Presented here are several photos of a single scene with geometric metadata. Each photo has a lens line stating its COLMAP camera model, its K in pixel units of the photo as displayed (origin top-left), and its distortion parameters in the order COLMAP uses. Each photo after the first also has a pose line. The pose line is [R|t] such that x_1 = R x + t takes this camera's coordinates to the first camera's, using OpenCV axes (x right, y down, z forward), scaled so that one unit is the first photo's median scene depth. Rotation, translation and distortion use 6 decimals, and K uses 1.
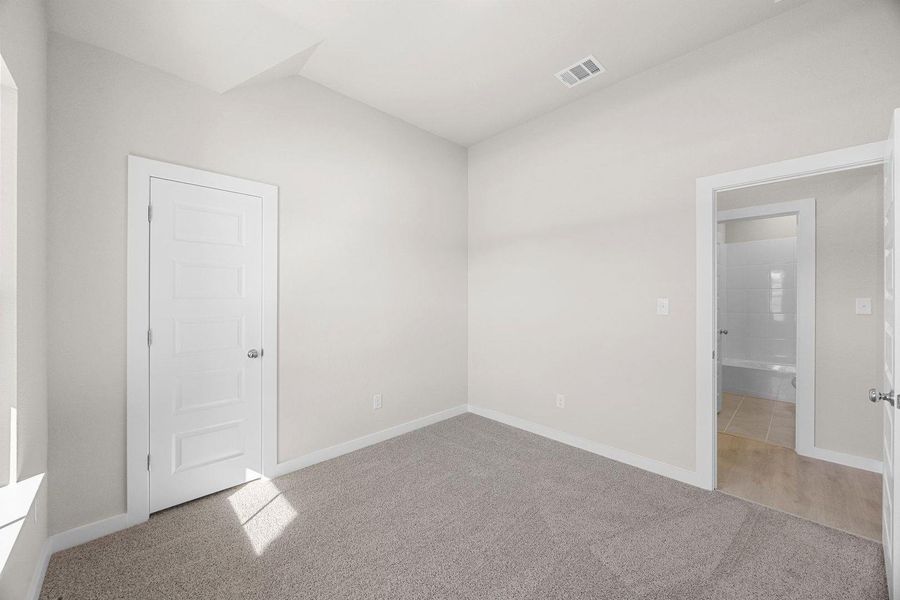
lens RADIAL K [[339.1, 0, 450.7], [0, 339.1, 297.5], [0, 0, 1]] dist [-0.002115, -0.000209]
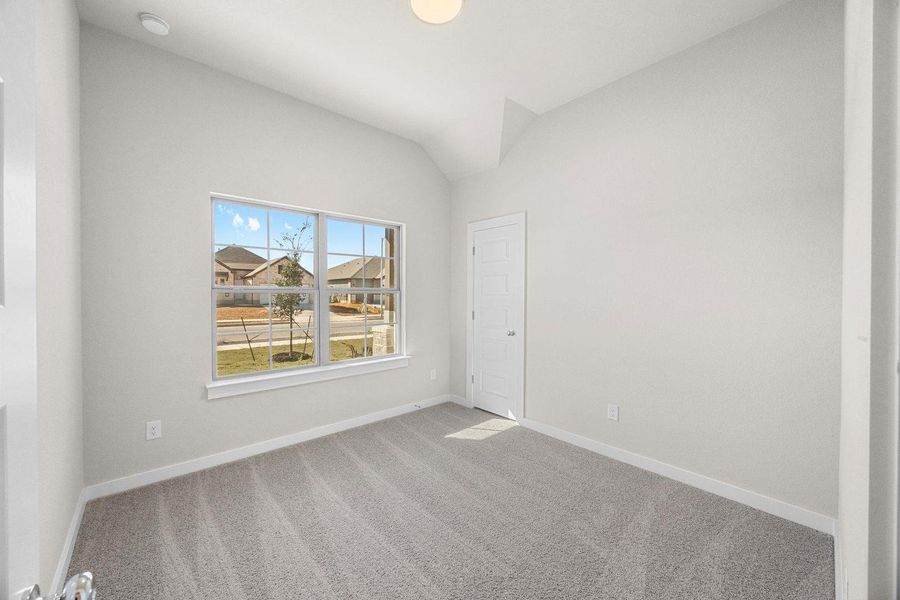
lens RADIAL K [[339.1, 0, 442.4], [0, 339.1, 298.3], [0, 0, 1]] dist [-0.002115, -0.000209]
pose [[-0.050941, 0.011961, -0.998630, 0.968344], [-0.010887, 0.999862, 0.012531, 0.003660], [0.998642, 0.011511, -0.050804, 0.847893]]
